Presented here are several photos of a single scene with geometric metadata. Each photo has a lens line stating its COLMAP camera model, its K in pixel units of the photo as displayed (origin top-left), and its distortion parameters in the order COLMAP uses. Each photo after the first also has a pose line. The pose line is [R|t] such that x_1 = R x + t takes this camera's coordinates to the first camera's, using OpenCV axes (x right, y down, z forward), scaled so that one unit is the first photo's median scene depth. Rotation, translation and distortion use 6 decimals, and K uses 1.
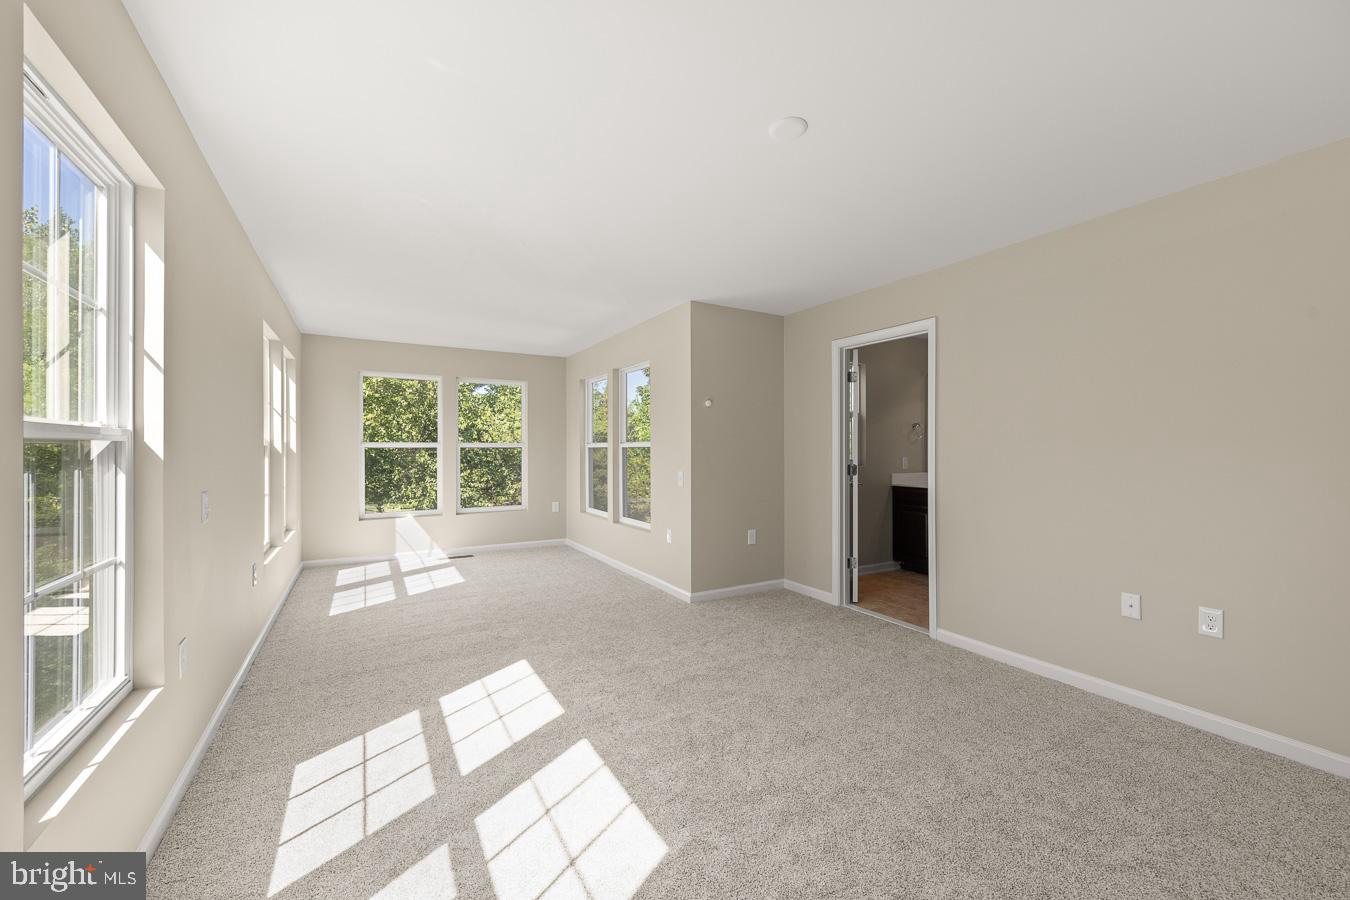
lens RADIAL K [[527.3, 0, 685.3], [0, 527.3, 443.6], [0, 0, 1]] dist [0.013650, 0.000783]
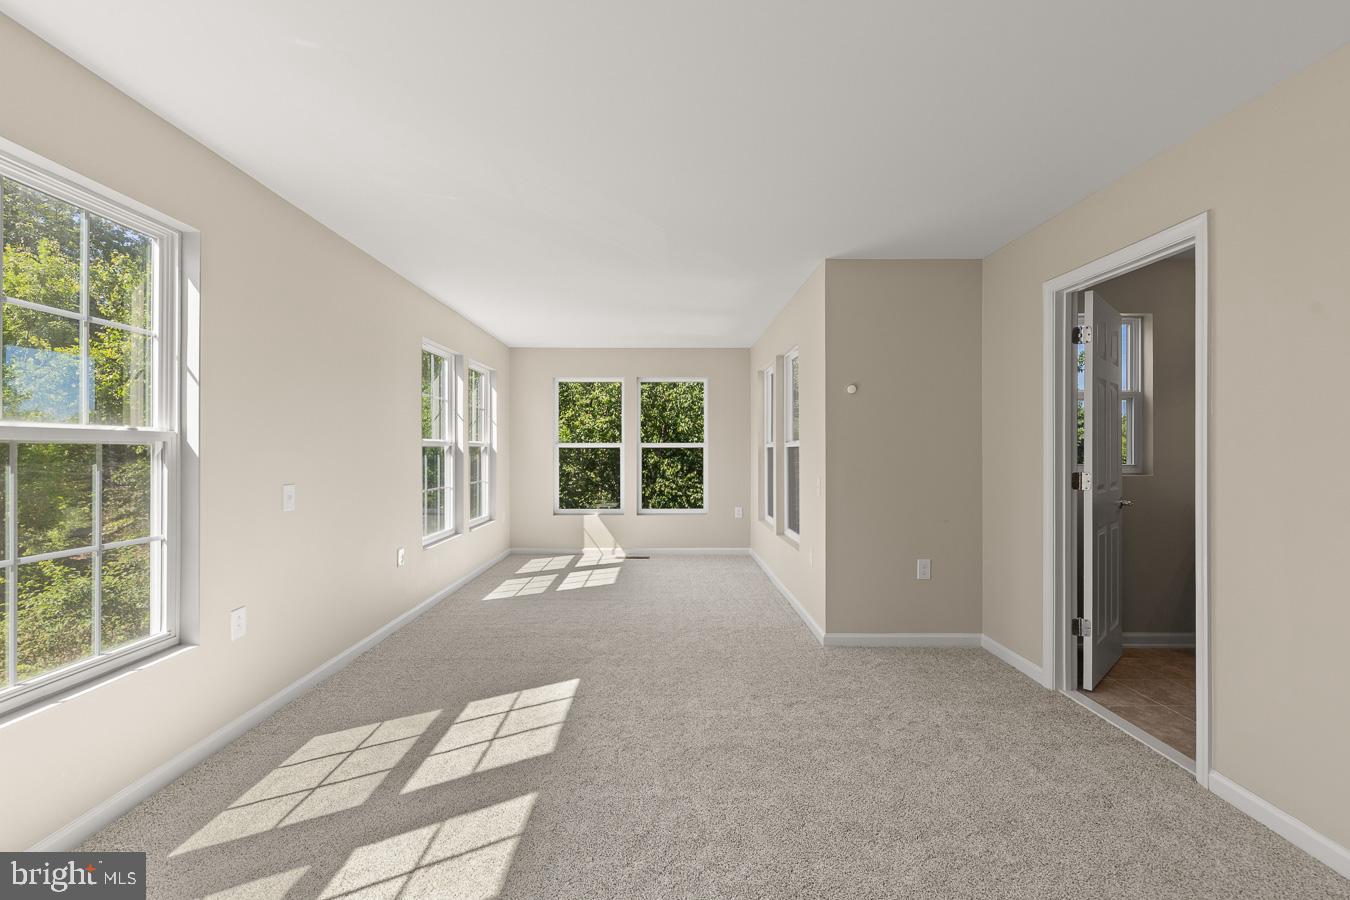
lens RADIAL K [[558.4, 0, 682.5], [0, 558.4, 444.8], [0, 0, 1]] dist [0.011262, -0.004456]
pose [[0.868766, -0.005078, -0.495198, 0.271345], [0.005742, 0.999983, -0.000182, 0.004190], [0.495190, -0.002685, 0.868780, 0.201912]]
